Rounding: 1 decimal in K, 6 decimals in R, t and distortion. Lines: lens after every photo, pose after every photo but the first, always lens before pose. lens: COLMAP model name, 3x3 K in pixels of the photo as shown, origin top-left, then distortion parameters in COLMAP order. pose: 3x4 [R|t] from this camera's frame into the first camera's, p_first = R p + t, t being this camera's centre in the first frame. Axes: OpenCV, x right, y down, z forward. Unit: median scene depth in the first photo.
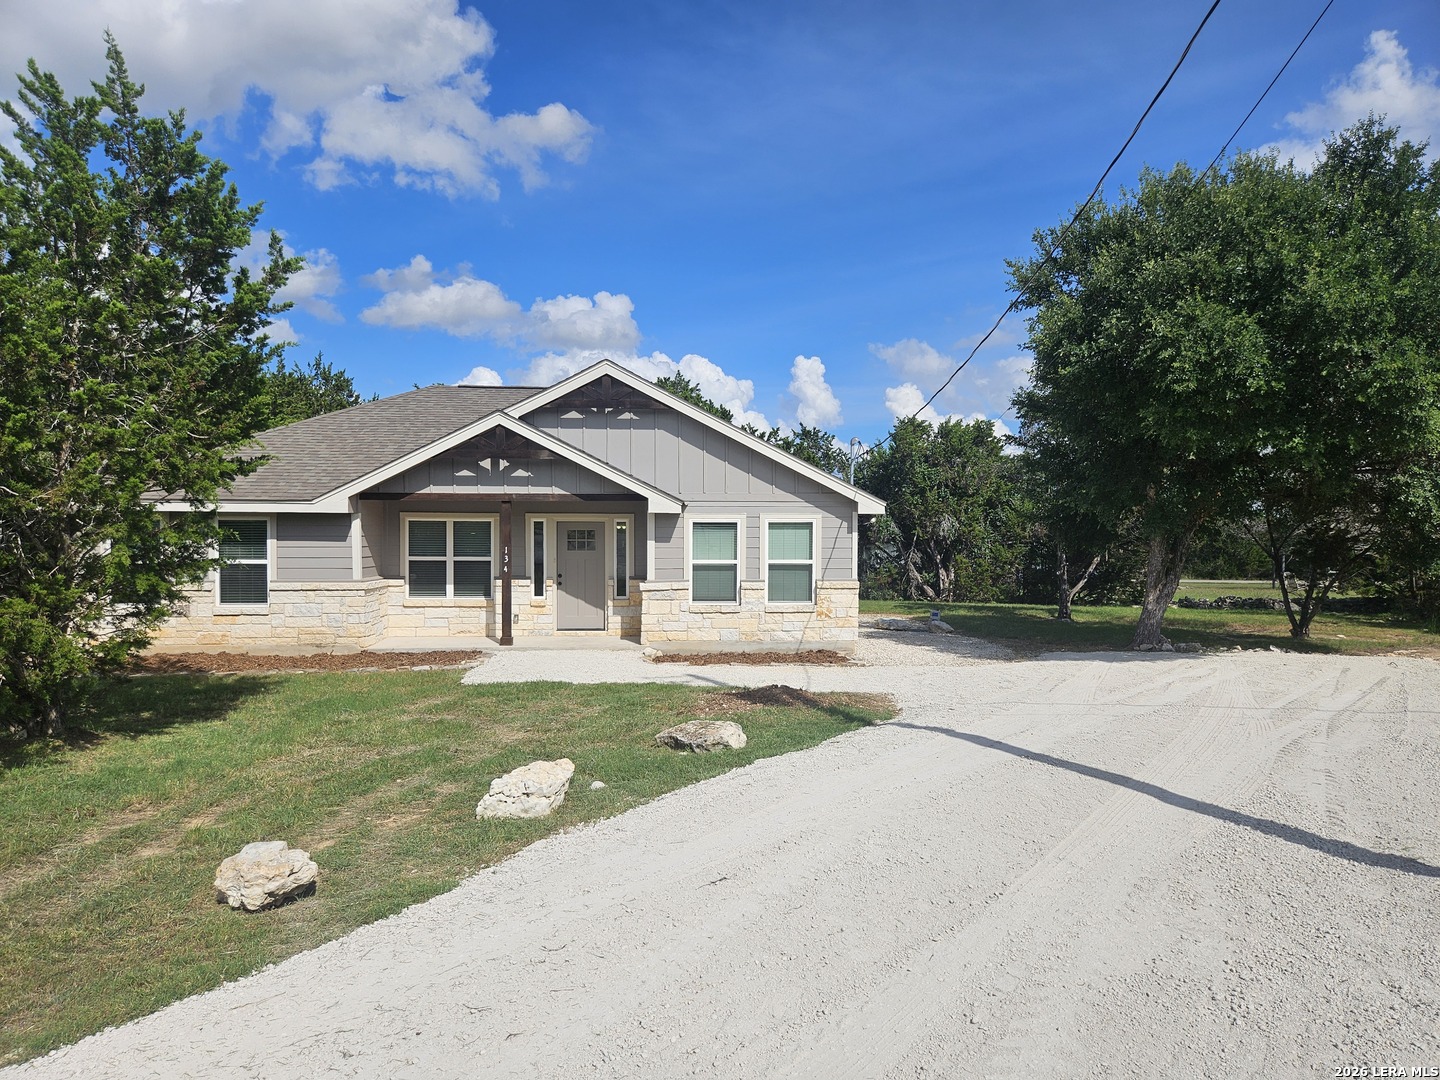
lens RADIAL K [[967.0, 0, 719.6], [0, 967.0, 535.0], [0, 0, 1]] dist [0.074631, -0.067607]
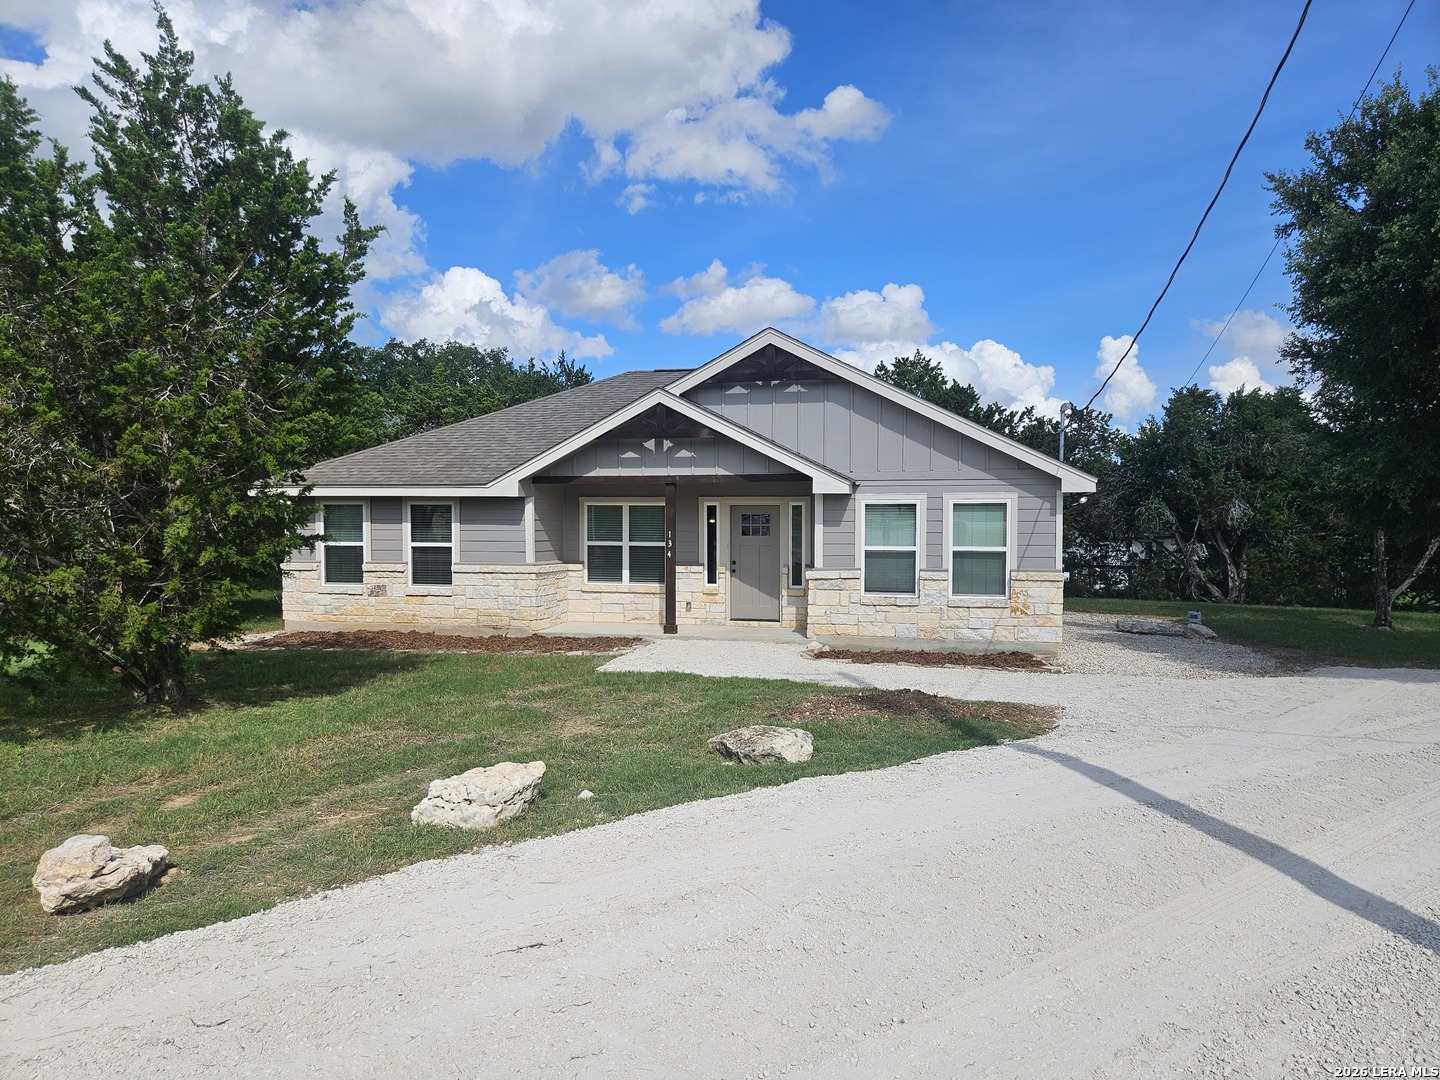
lens RADIAL K [[967.0, 0, 719.6], [0, 967.0, 535.0], [0, 0, 1]] dist [0.074631, -0.067607]
pose [[0.956216, 0.002927, -0.292646, 0.106575], [-0.001704, 0.999989, 0.004432, 0.011877], [0.292656, -0.003740, 0.956211, 0.100797]]
